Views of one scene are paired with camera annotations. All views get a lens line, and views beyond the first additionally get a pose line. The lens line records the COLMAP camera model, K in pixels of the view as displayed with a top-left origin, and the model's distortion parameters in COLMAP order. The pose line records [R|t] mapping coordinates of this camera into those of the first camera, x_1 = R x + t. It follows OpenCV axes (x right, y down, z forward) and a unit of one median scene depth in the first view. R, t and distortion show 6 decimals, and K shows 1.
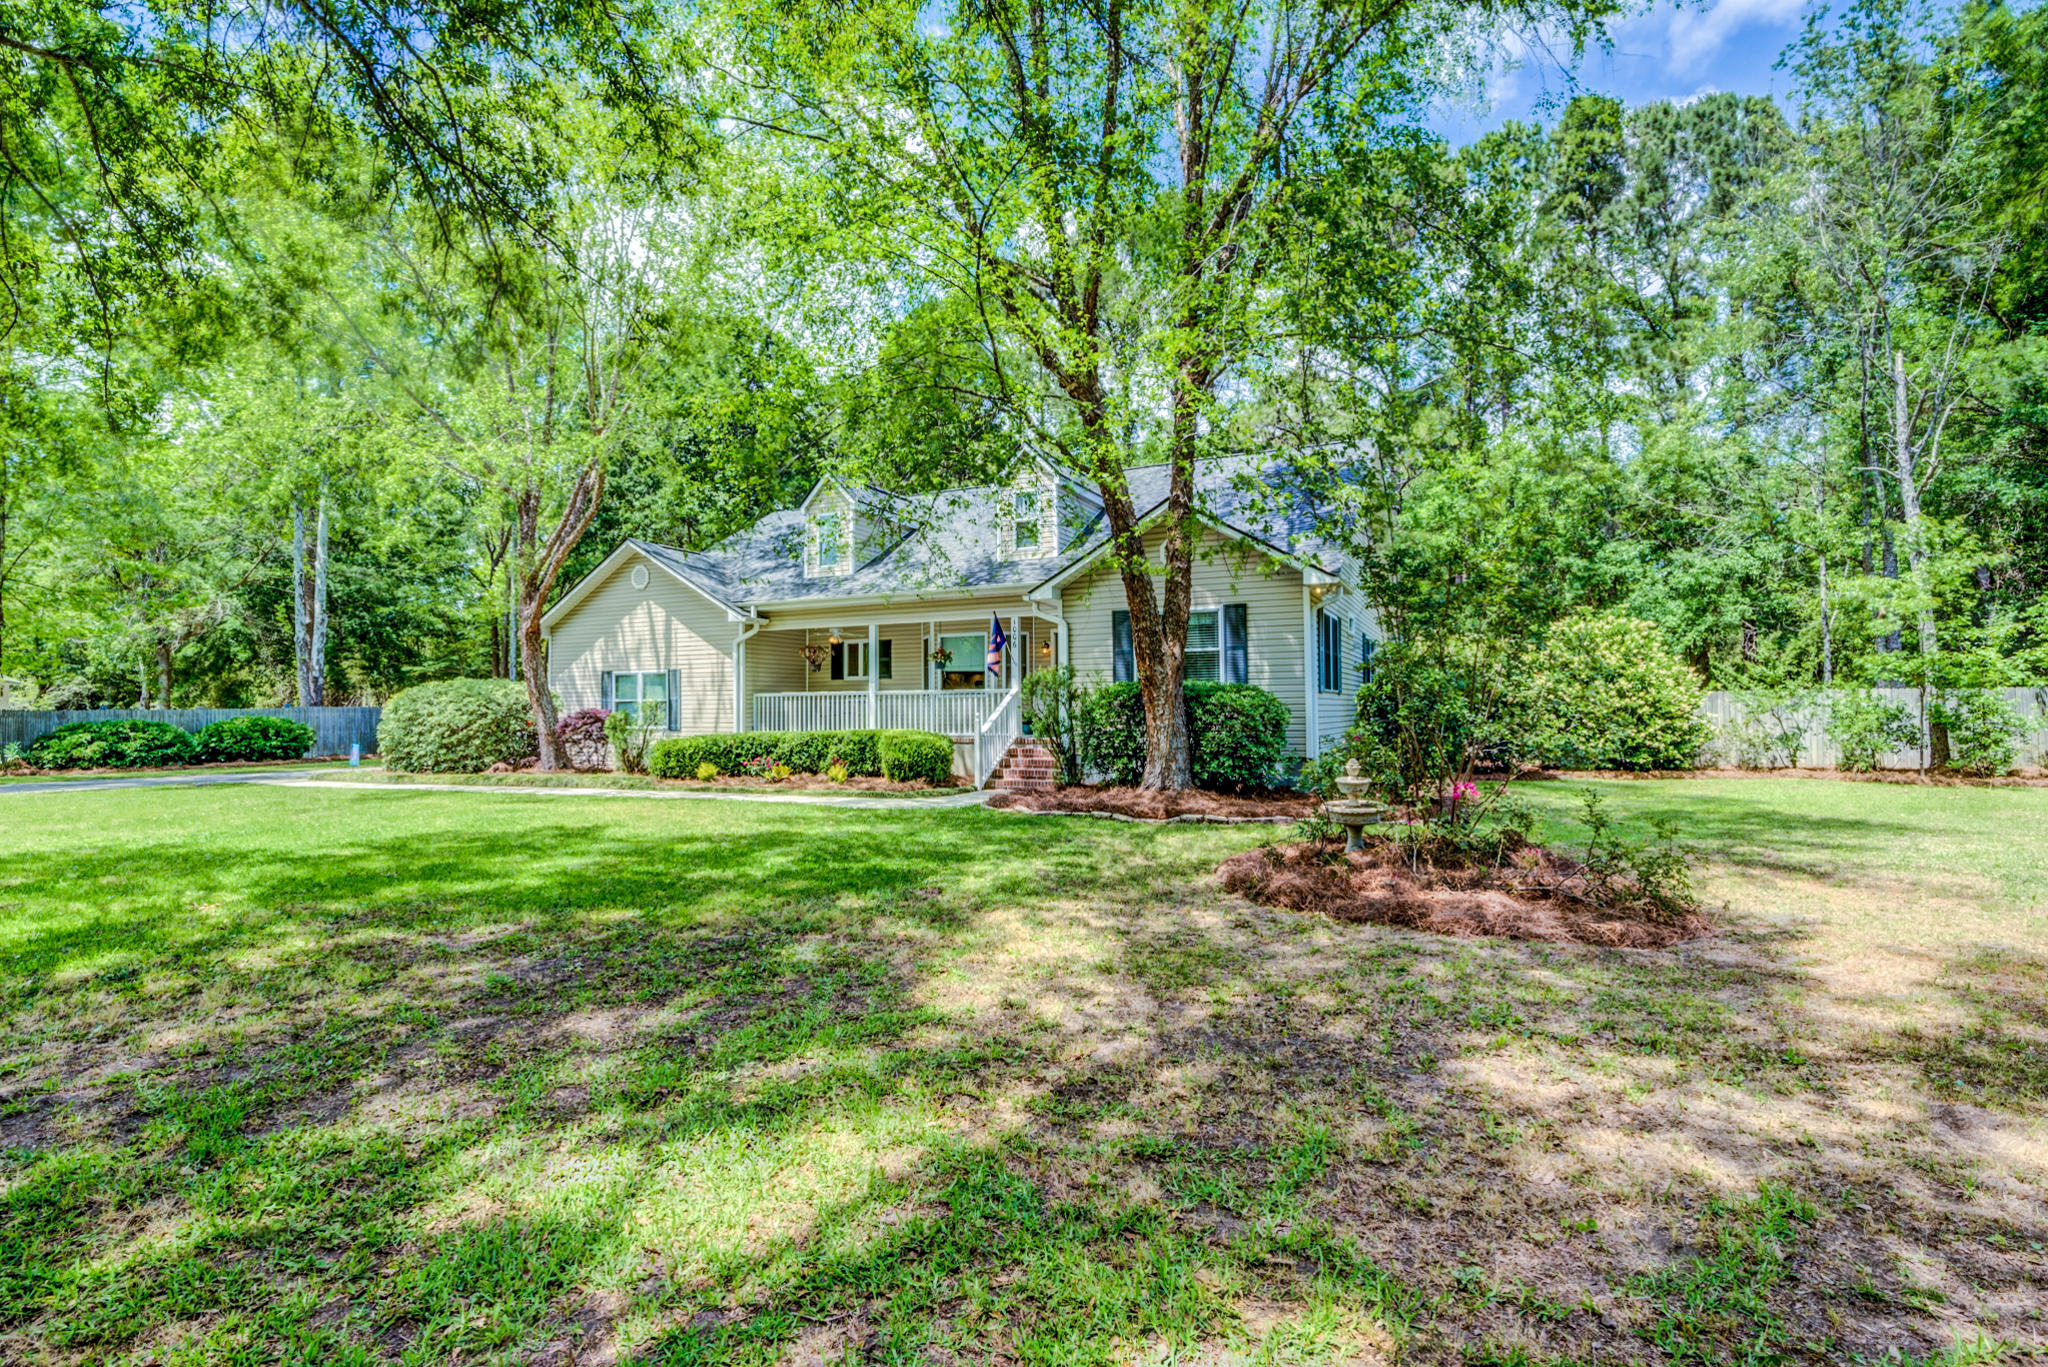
lens RADIAL K [[936.0, 0, 1026.7], [0, 936.0, 689.2], [0, 0, 1]] dist [-0.005683, -0.000018]
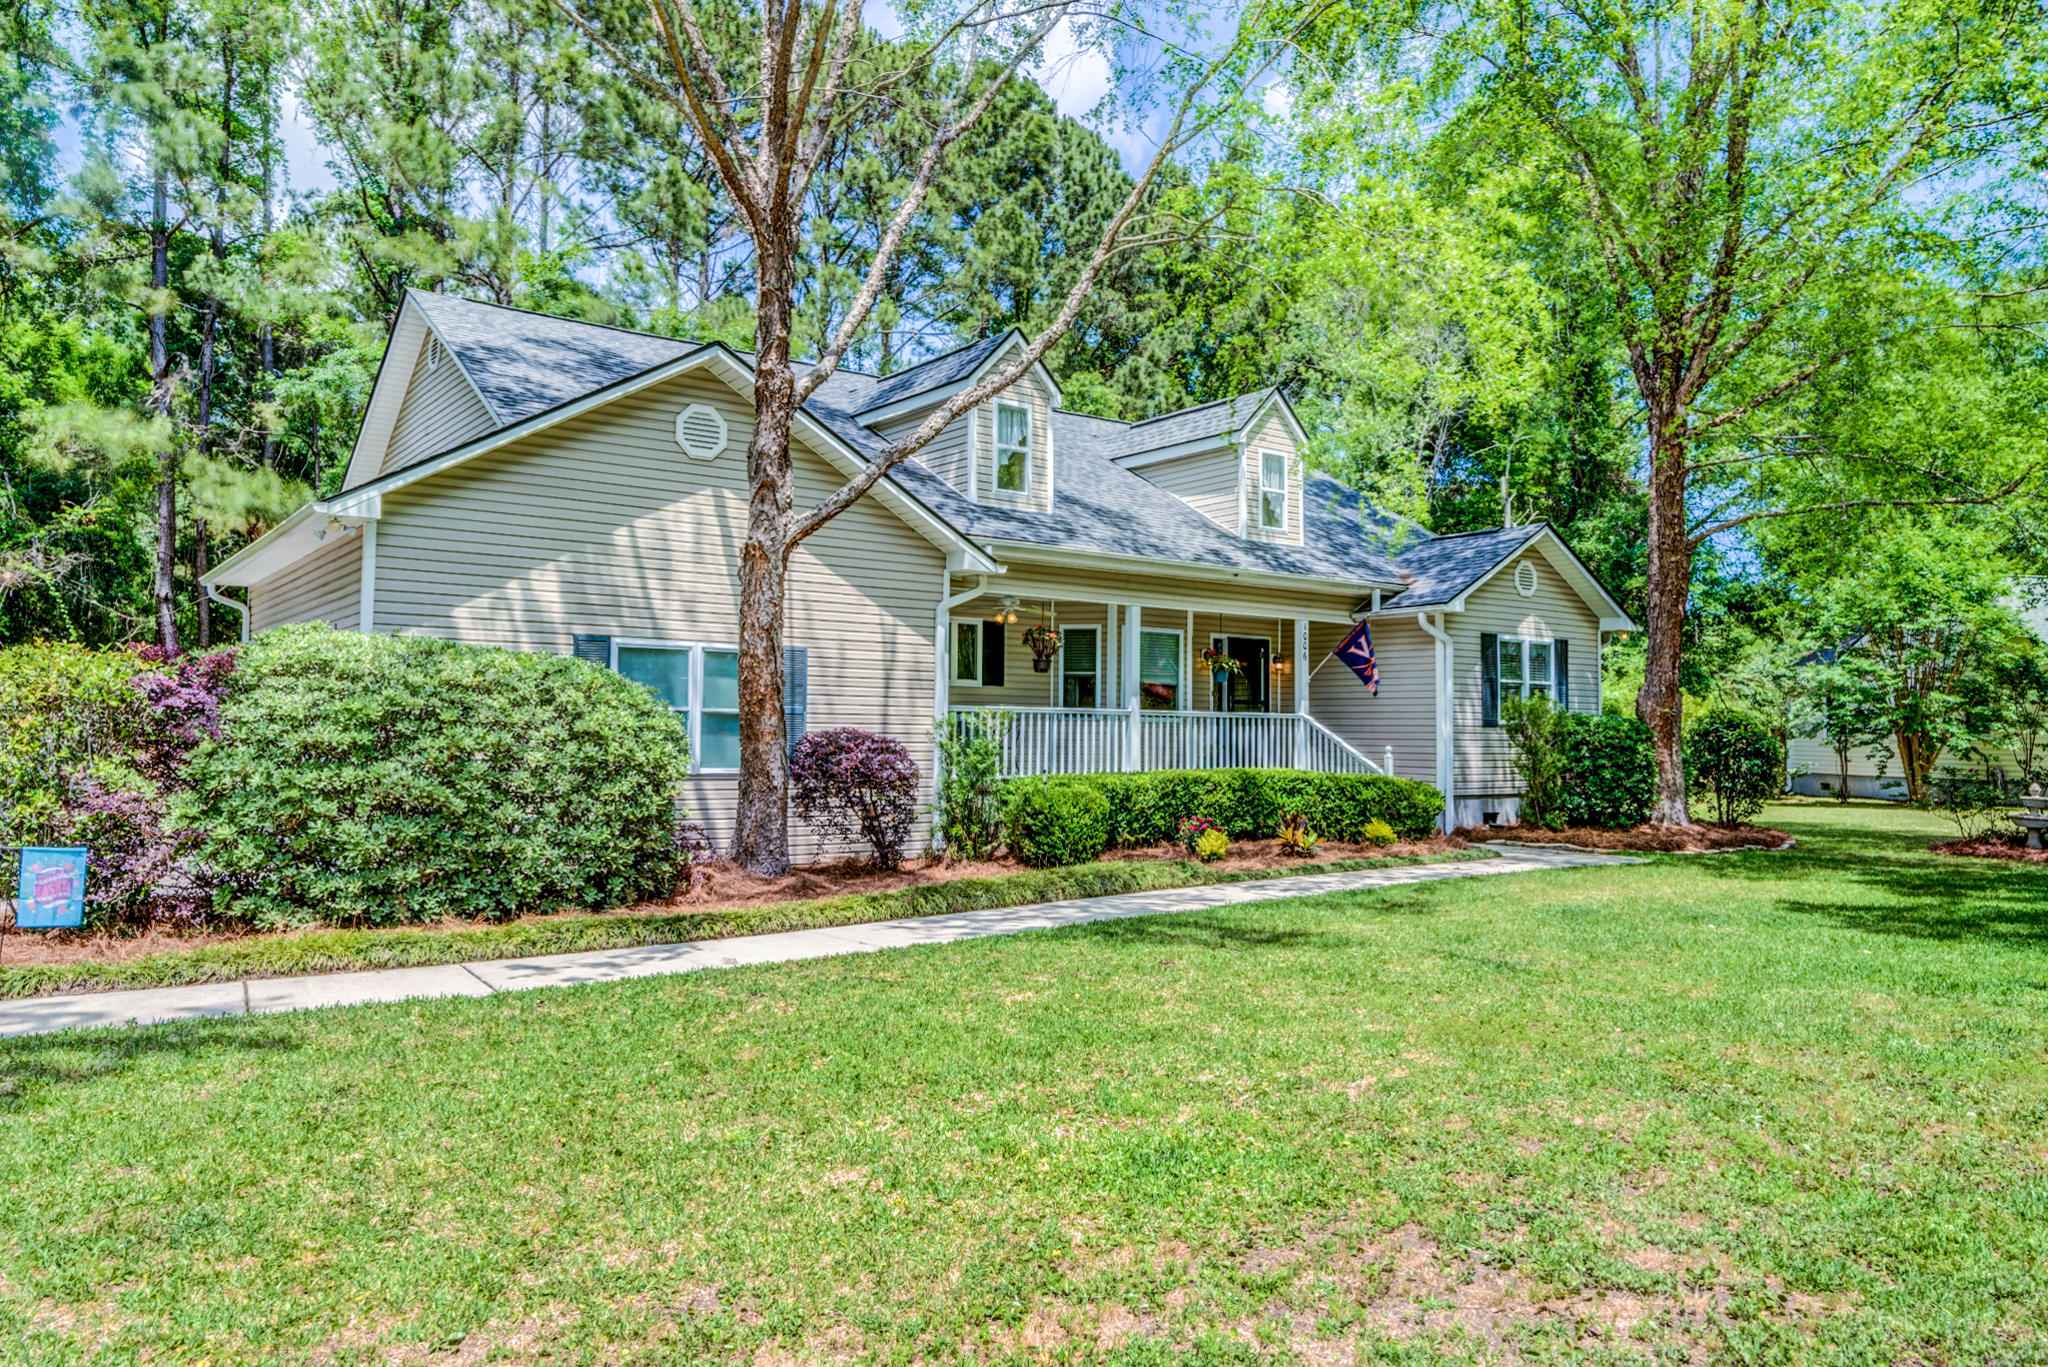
lens RADIAL K [[1428.2, 0, 1026.1], [0, 1428.2, 684.0], [0, 0, 1]] dist [-0.004450, -0.000209]
pose [[0.453463, 0.043557, 0.890210, -1.033878], [-0.030418, 0.998980, -0.033385, 0.018747], [-0.890756, -0.011940, 0.454325, 0.608424]]
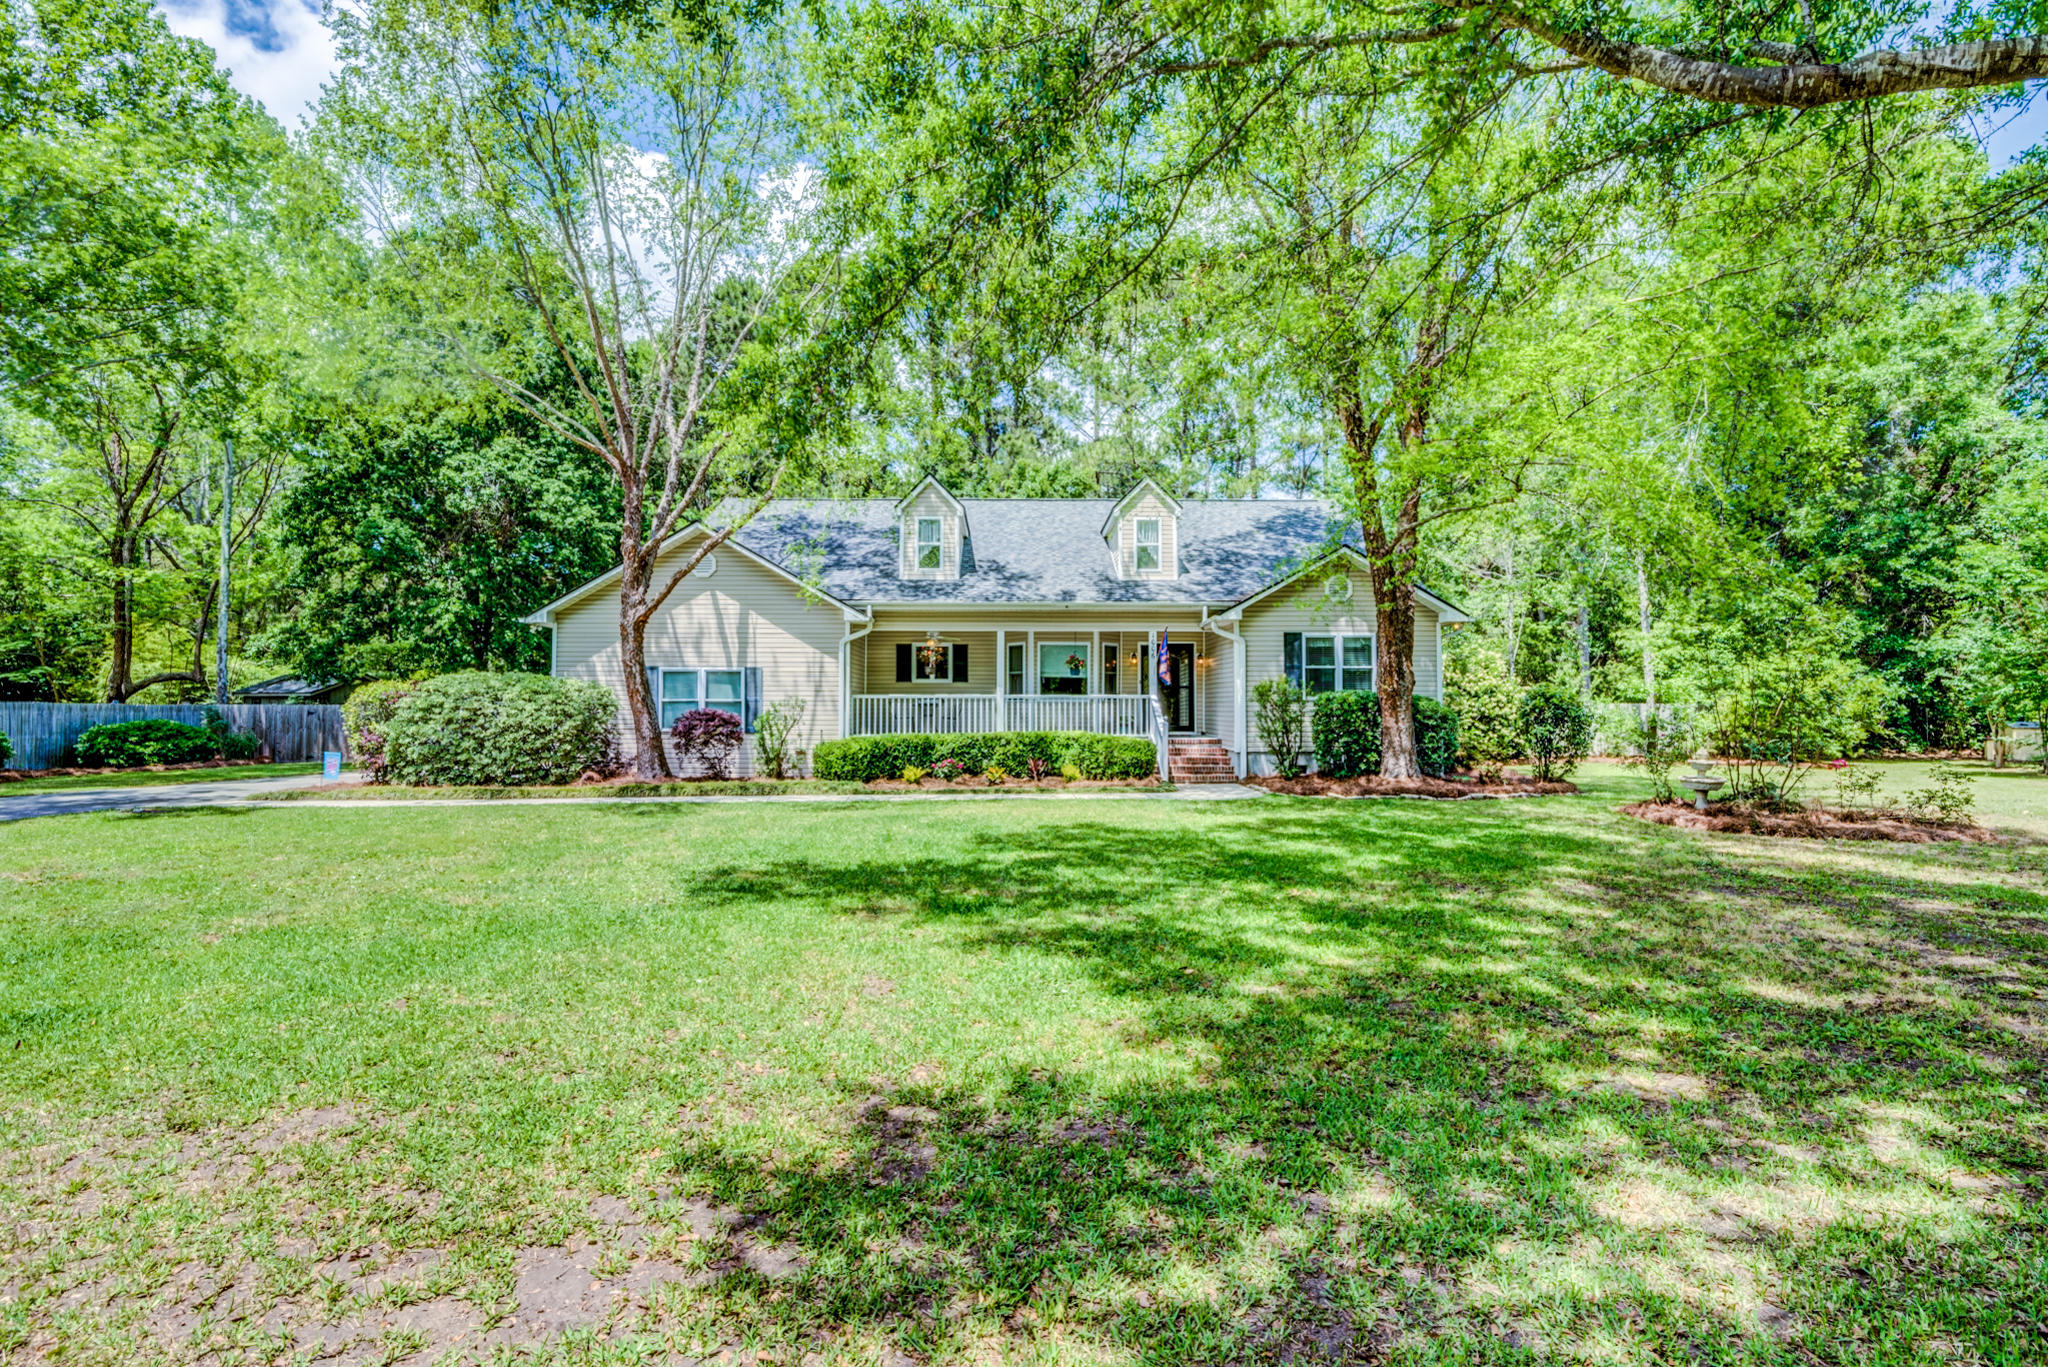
lens RADIAL K [[936.0, 0, 1020.9], [0, 936.0, 690.8], [0, 0, 1]] dist [-0.005683, -0.000018]
pose [[0.892632, 0.015944, 0.450503, -0.599433], [-0.015301, 0.999870, -0.005070, 0.002701], [-0.450526, -0.002368, 0.892760, 0.056745]]
